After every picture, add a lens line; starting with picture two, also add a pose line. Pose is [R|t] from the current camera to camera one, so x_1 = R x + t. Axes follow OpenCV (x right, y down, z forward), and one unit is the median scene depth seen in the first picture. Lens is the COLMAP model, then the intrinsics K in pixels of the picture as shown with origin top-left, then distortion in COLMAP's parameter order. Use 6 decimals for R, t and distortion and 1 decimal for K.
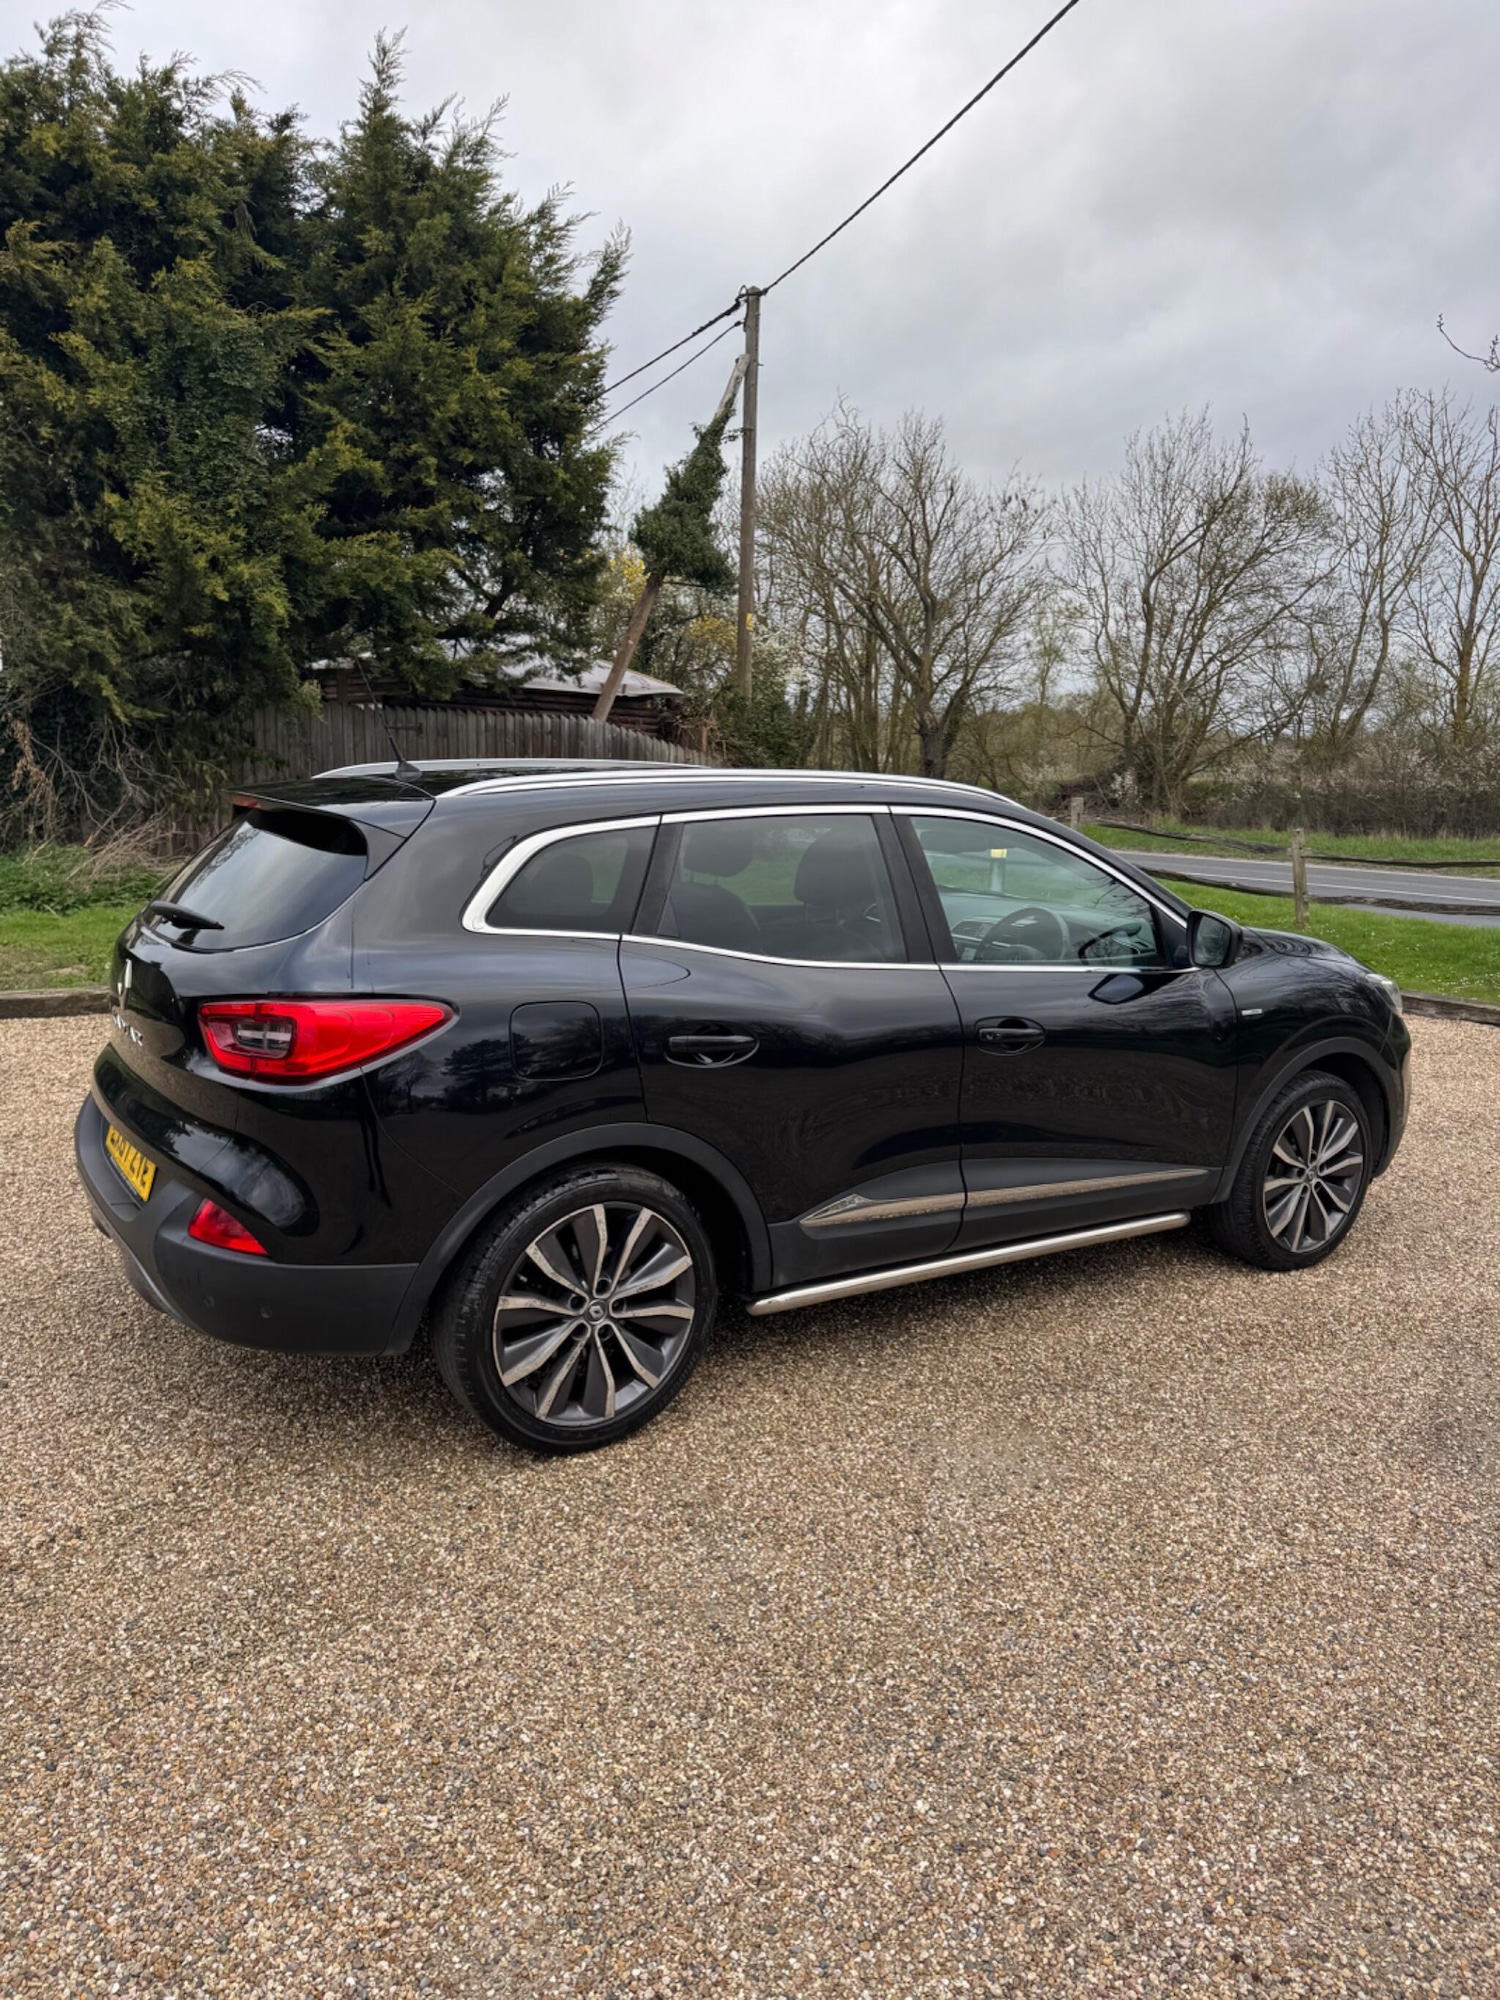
lens RADIAL K [[1416.4, 0, 759.0], [0, 1416.4, 991.9], [0, 0, 1]] dist [0.069671, -0.107796]
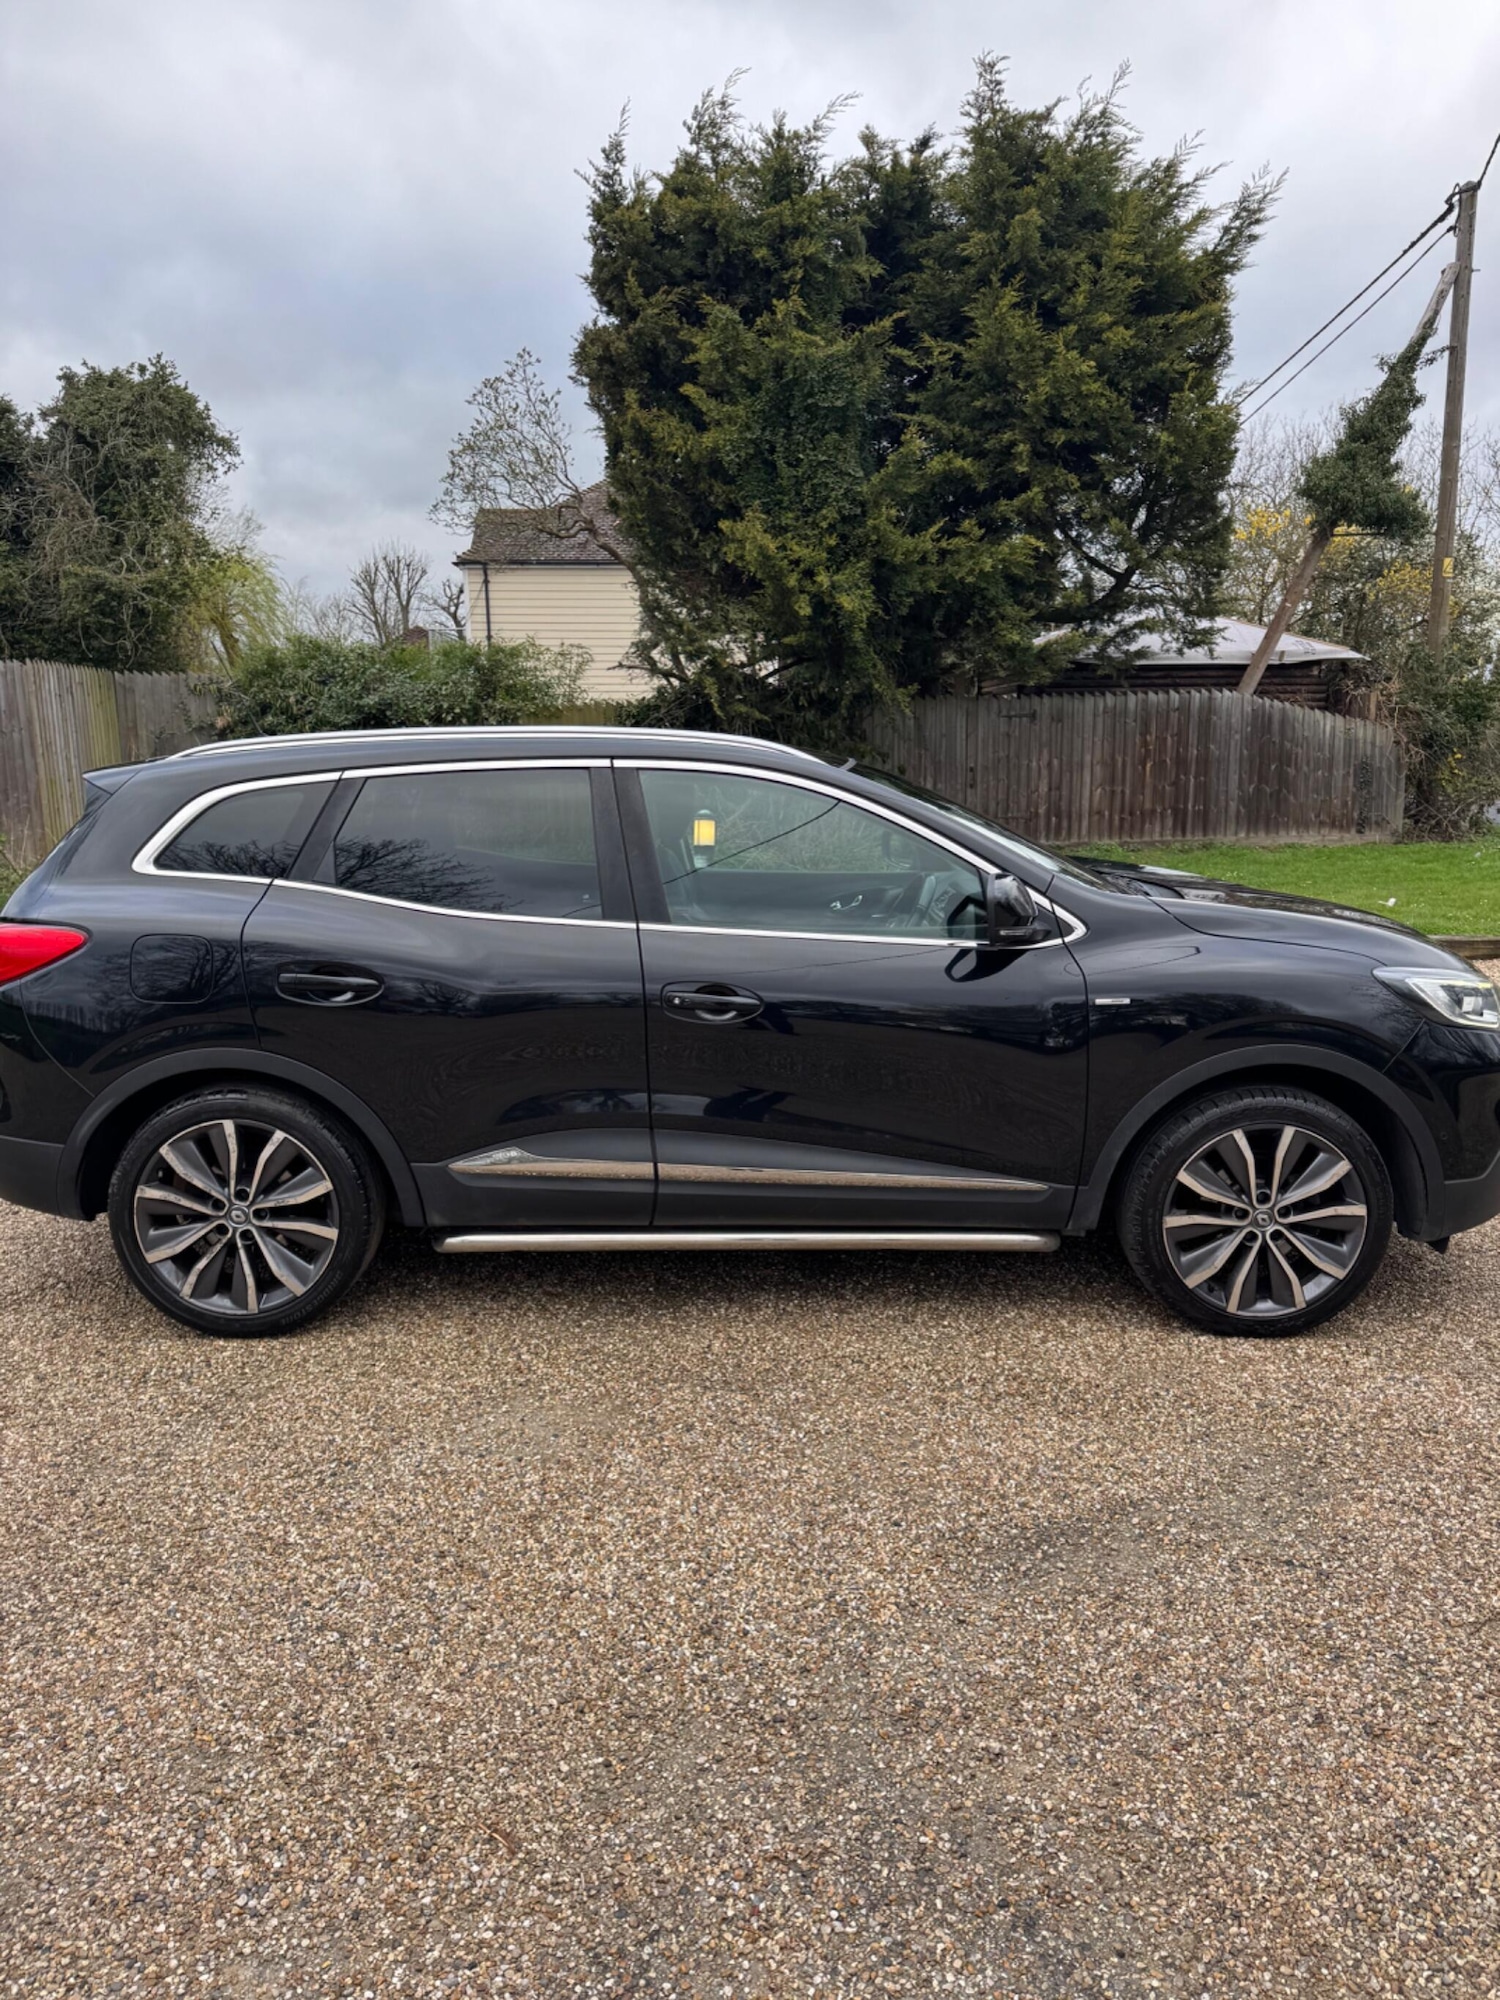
lens RADIAL K [[1416.4, 0, 759.0], [0, 1416.4, 991.9], [0, 0, 1]] dist [0.069671, -0.107796]
pose [[0.831282, 0.053392, -0.553280, 0.627949], [-0.051135, 0.998501, 0.019528, 0.003913], [0.553494, 0.012059, 0.832766, 0.212574]]
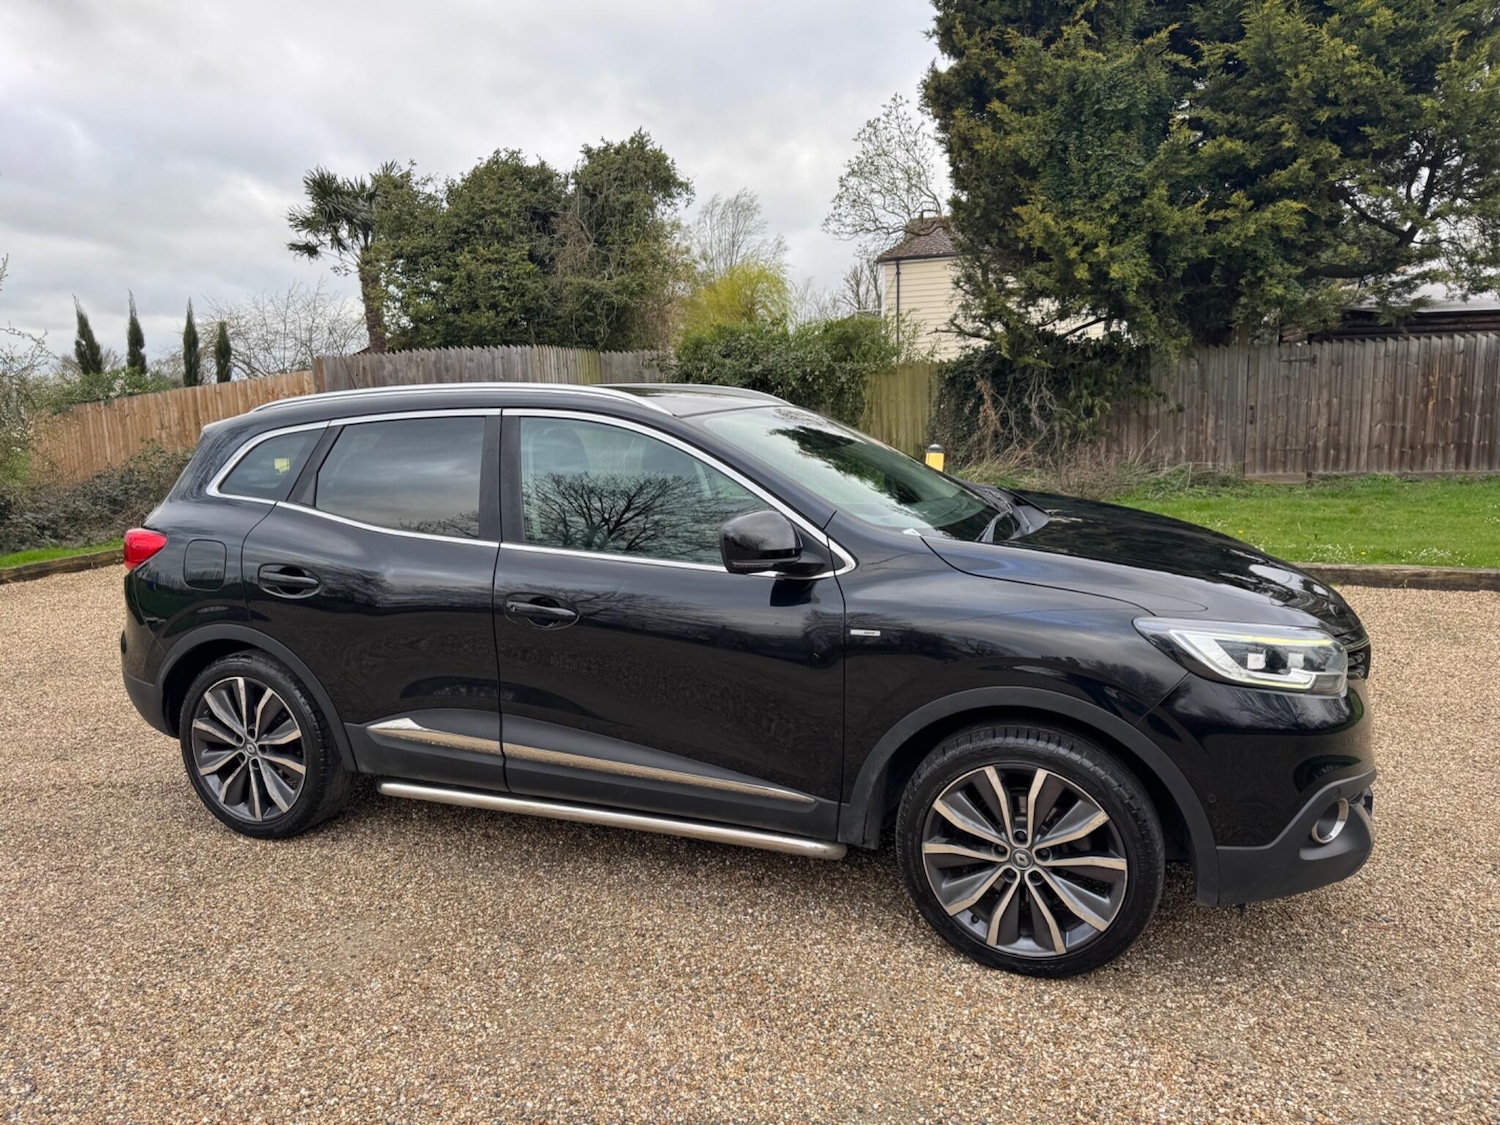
lens RADIAL K [[1062.6, 0, 750.0], [0, 1062.6, 562.5], [0, 0, 1]] dist [0.065127, -0.105872]
pose [[0.563614, 0.075104, -0.822617, 0.835935], [-0.087174, 0.995705, 0.031179, -0.042080], [0.821426, 0.054138, 0.567740, 0.577816]]
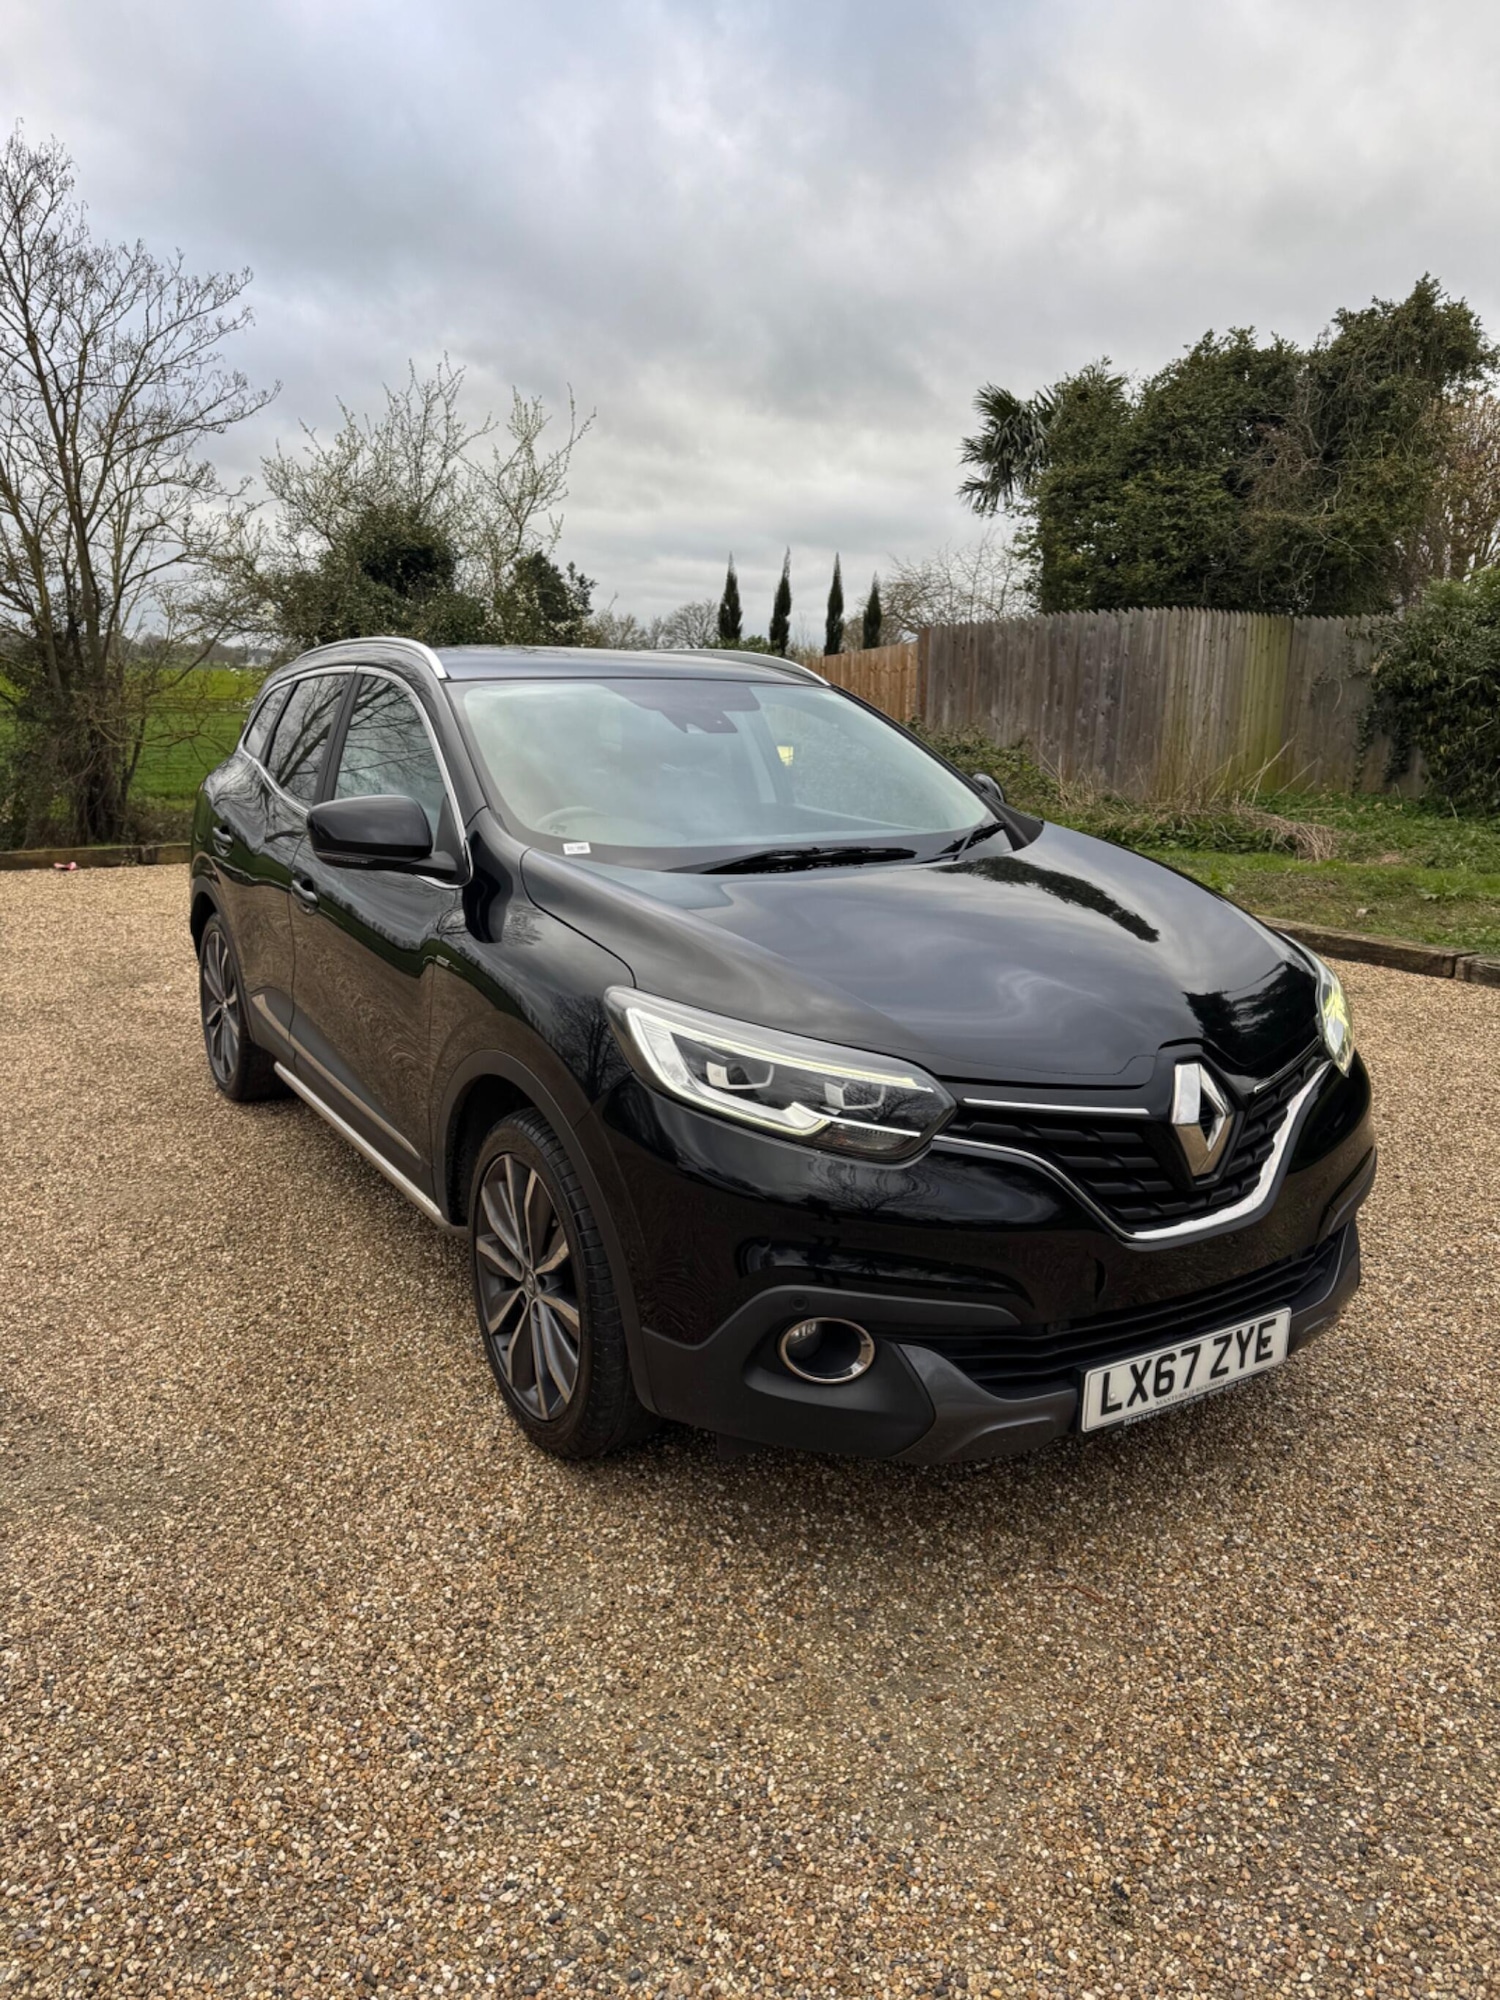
lens RADIAL K [[1416.8, 0, 751.3], [0, 1416.8, 996.7], [0, 0, 1]] dist [0.065127, -0.105872]
pose [[-0.040677, 0.173855, -0.983931, 1.023136], [-0.174452, 0.968384, 0.178320, -0.118442], [0.983825, 0.178902, -0.009062, 1.164158]]
